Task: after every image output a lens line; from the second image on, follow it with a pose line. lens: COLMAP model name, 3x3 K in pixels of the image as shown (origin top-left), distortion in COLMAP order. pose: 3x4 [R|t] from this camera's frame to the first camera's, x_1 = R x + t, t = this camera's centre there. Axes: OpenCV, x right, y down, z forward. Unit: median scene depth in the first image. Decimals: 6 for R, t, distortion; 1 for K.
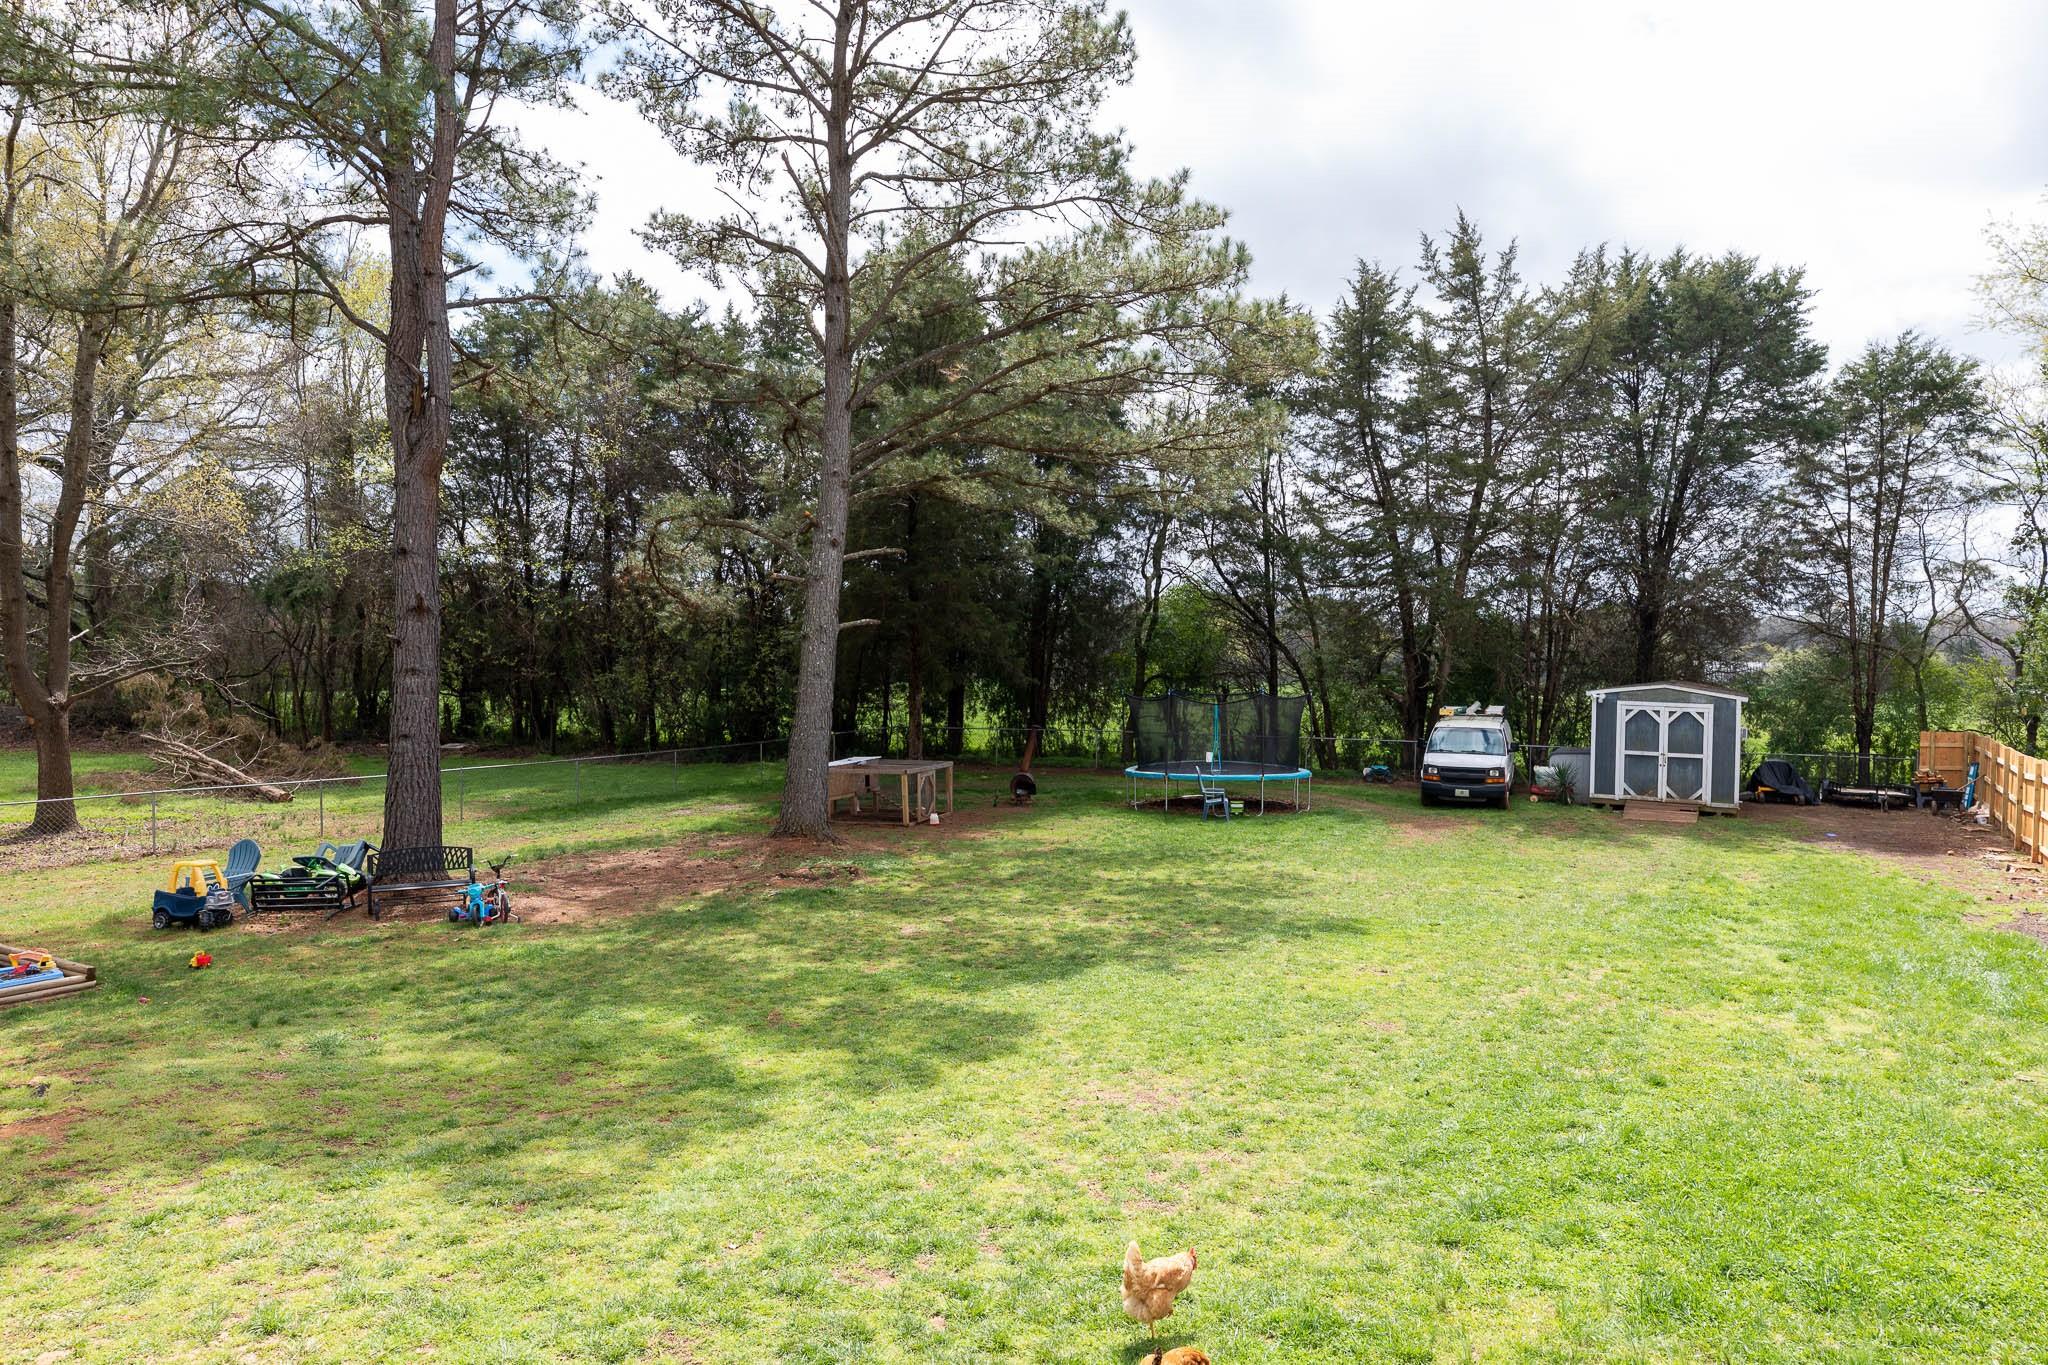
lens RADIAL K [[1341.2, 0, 1066.7], [0, 1341.2, 679.3], [0, 0, 1]] dist [0.011392, 0.000212]
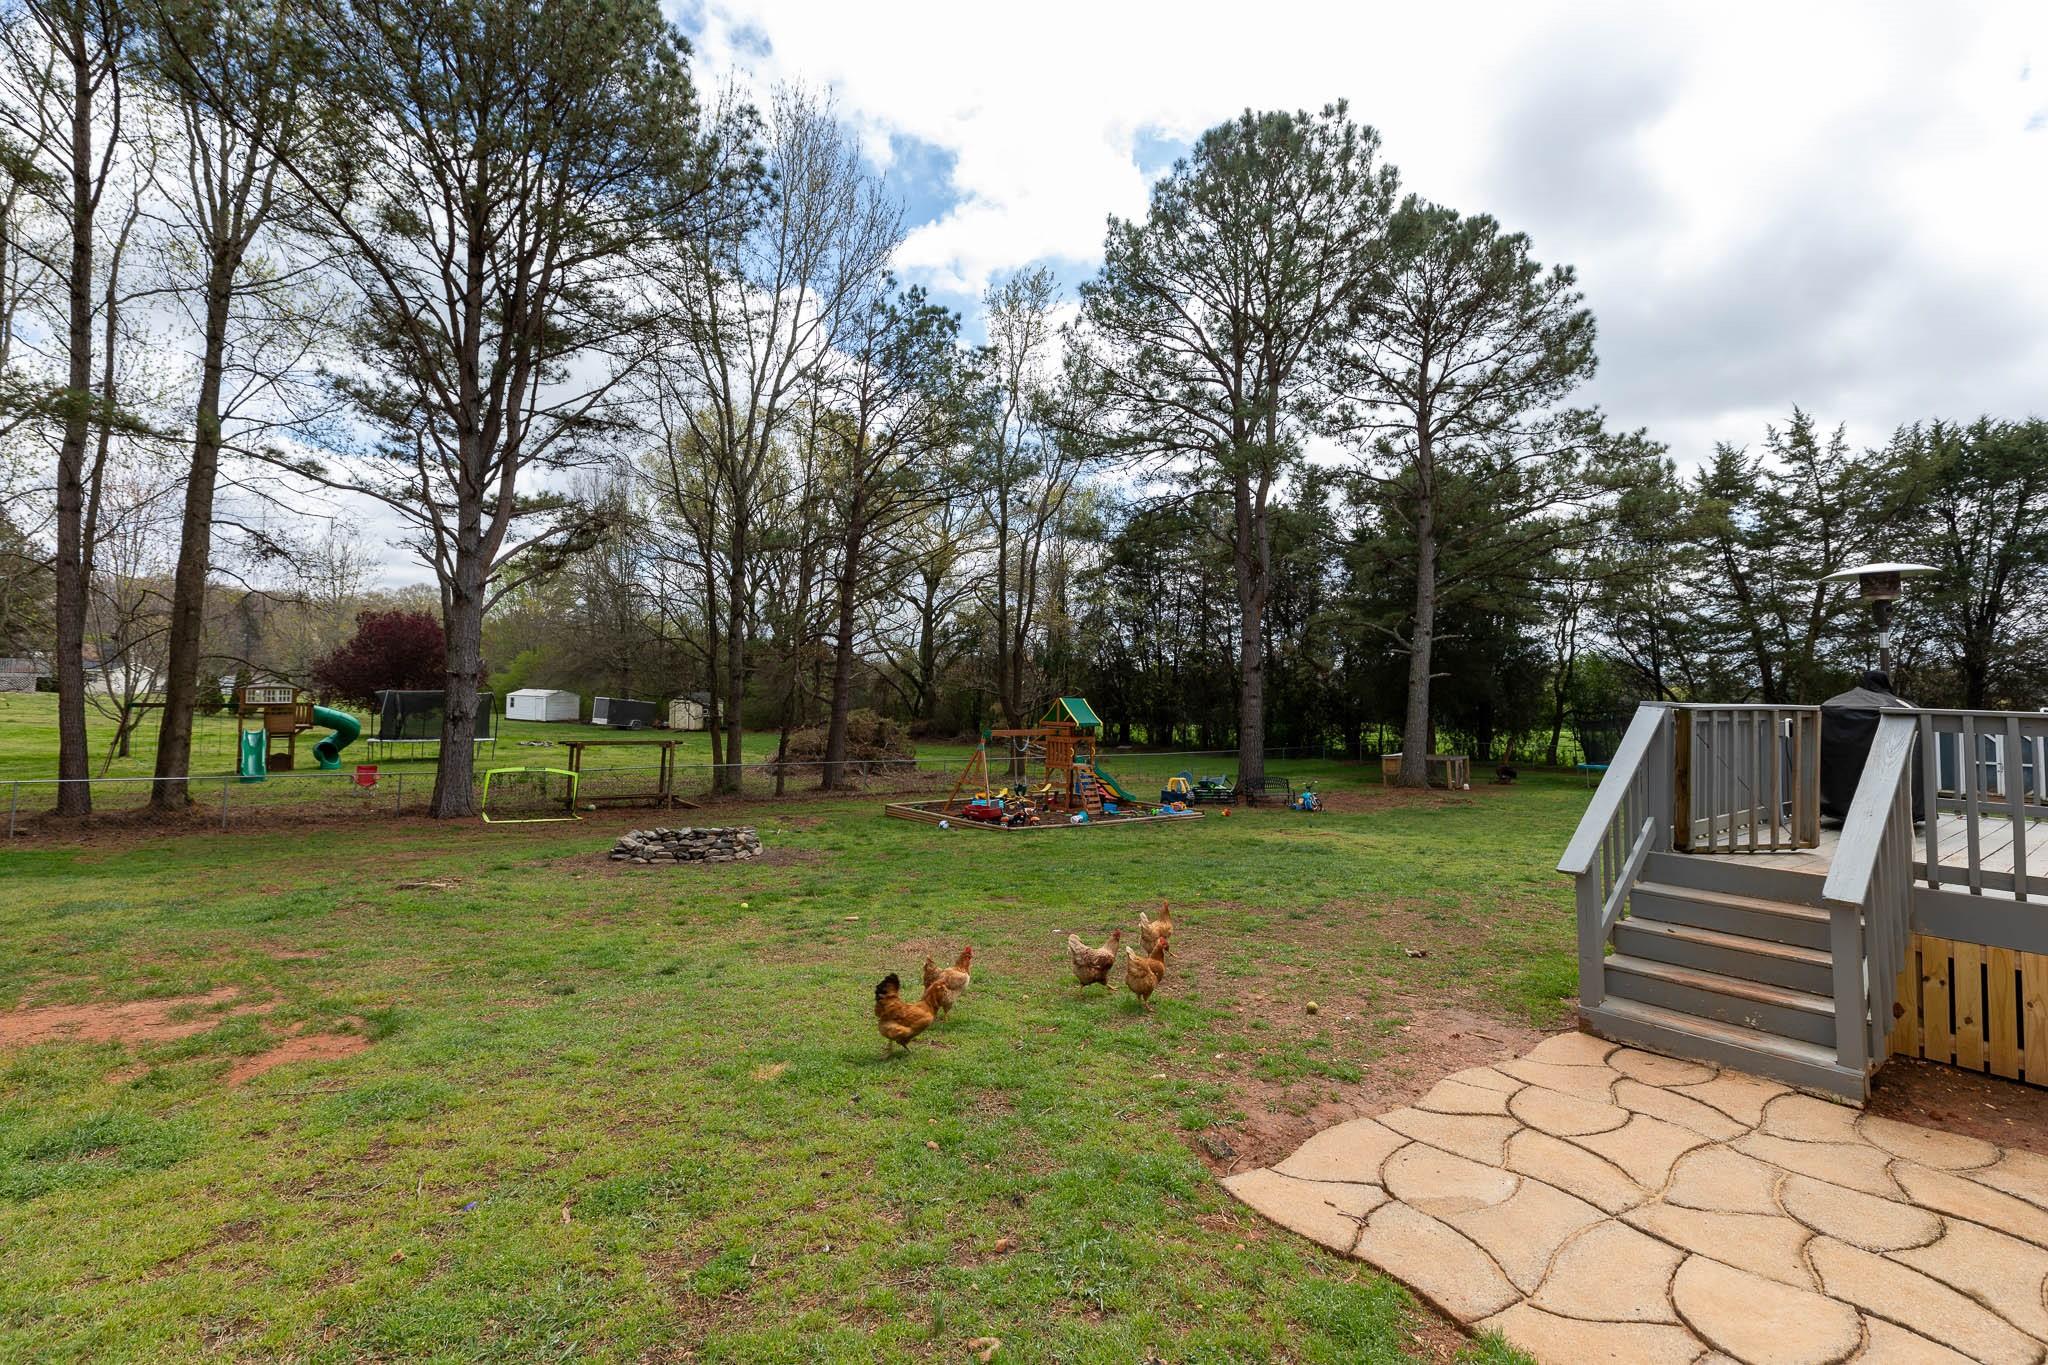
lens RADIAL K [[912.4, 0, 1040.2], [0, 912.4, 642.7], [0, 0, 1]] dist [-0.021136, 0.006639]
pose [[0.926241, -0.018023, -0.376500, -0.174670], [-0.014352, 0.996445, -0.083010, 0.023374], [0.376658, 0.082291, 0.922690, -0.352442]]
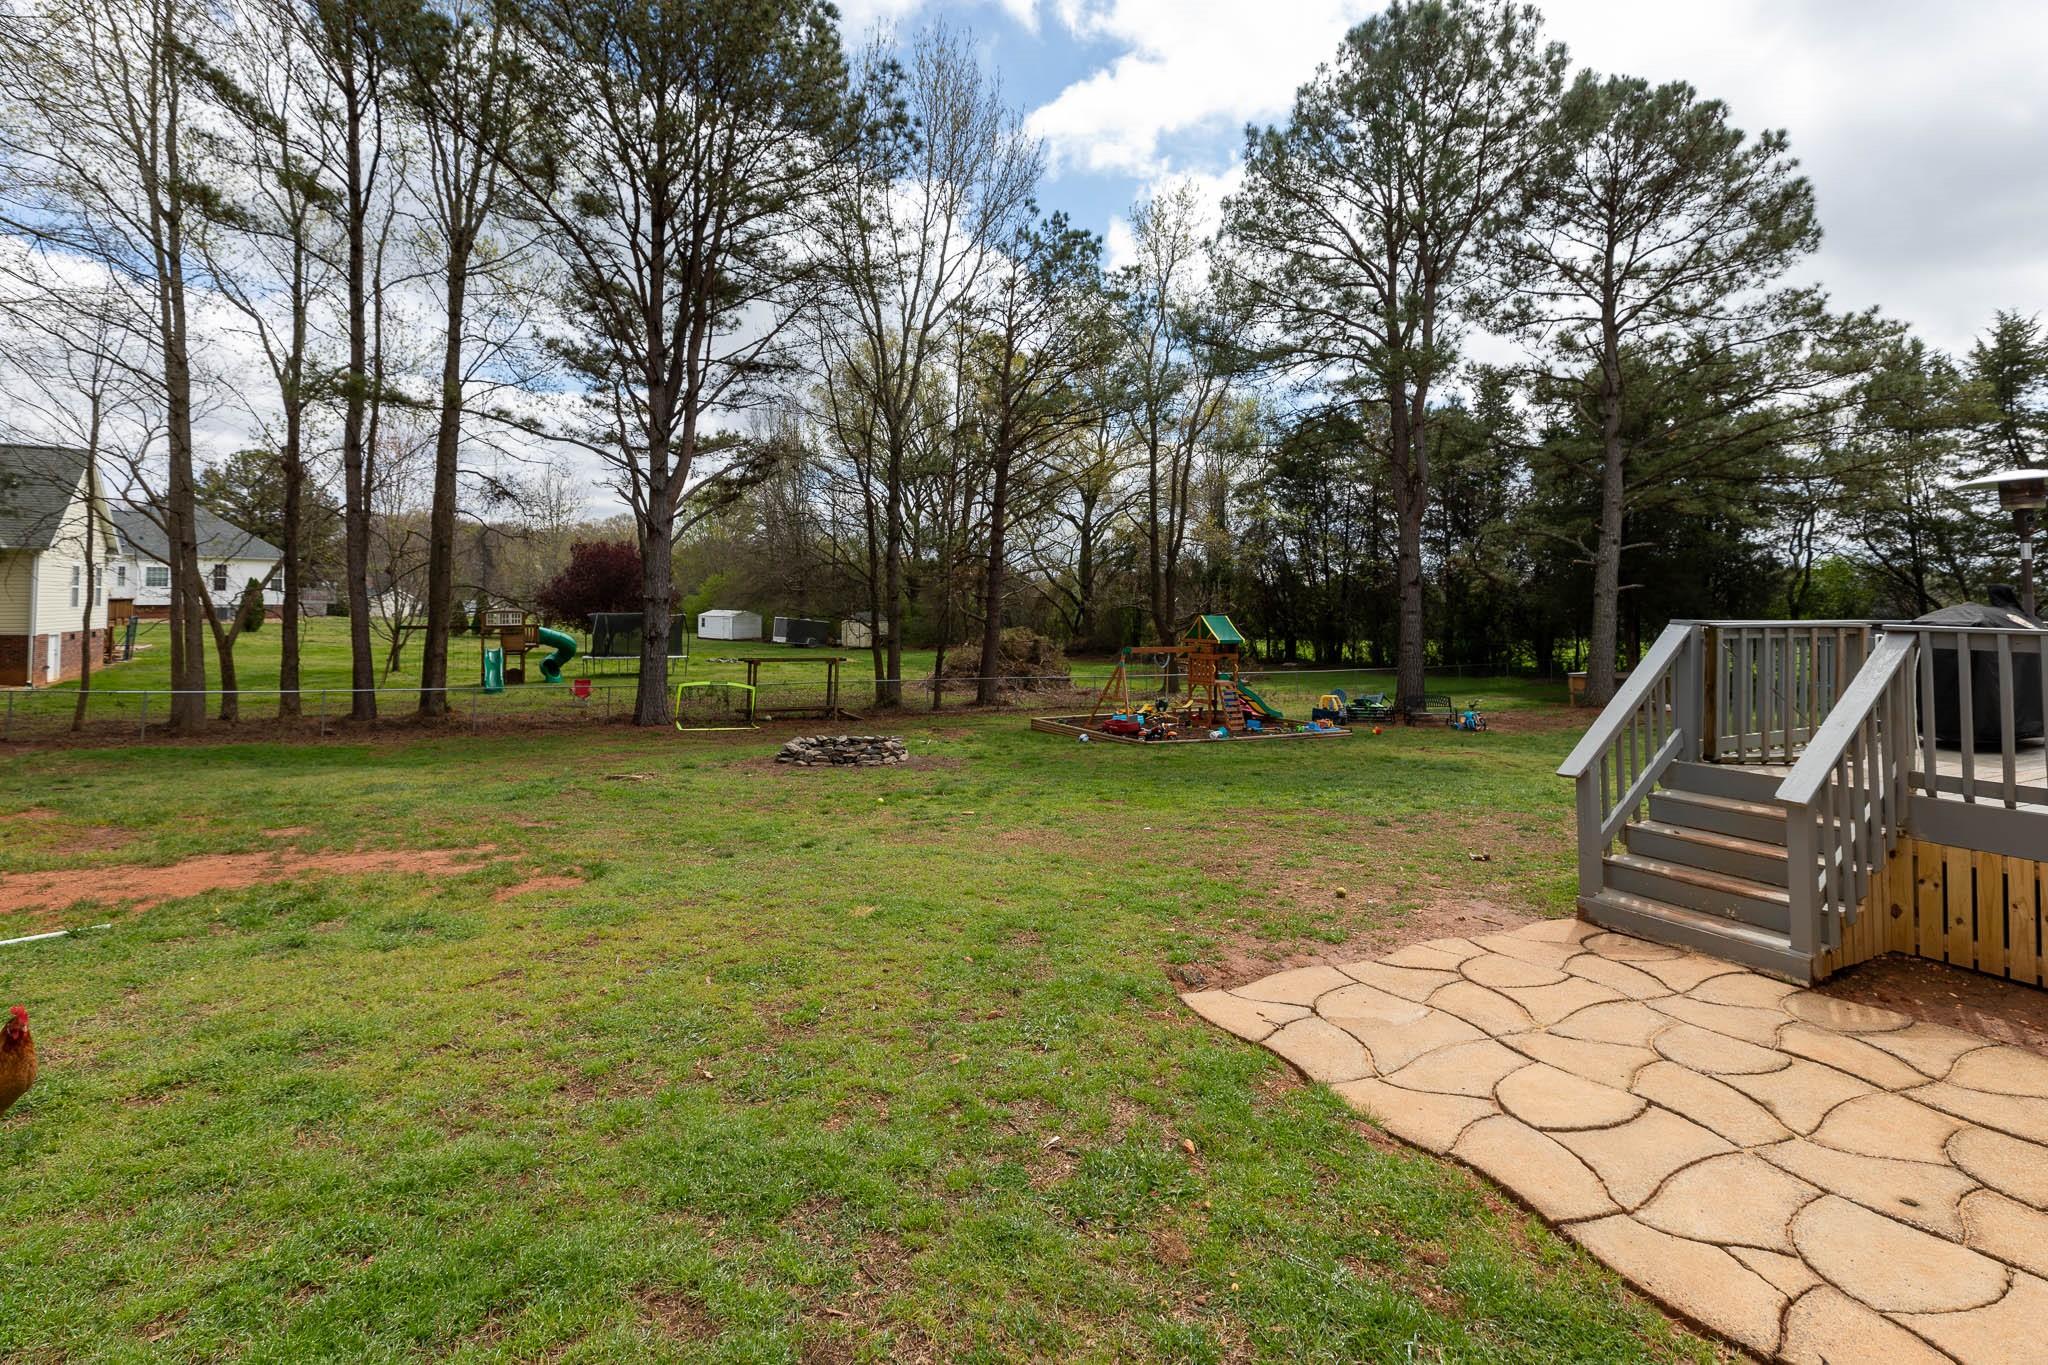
lens RADIAL K [[949.4, 0, 1065.4], [0, 949.4, 576.0], [0, 0, 1]] dist [-0.037472, 0.021071]
pose [[0.851481, -0.023107, -0.523876, -0.131736], [-0.010172, 0.998113, -0.060557, 0.022500], [0.524287, 0.056892, 0.849639, -0.377372]]
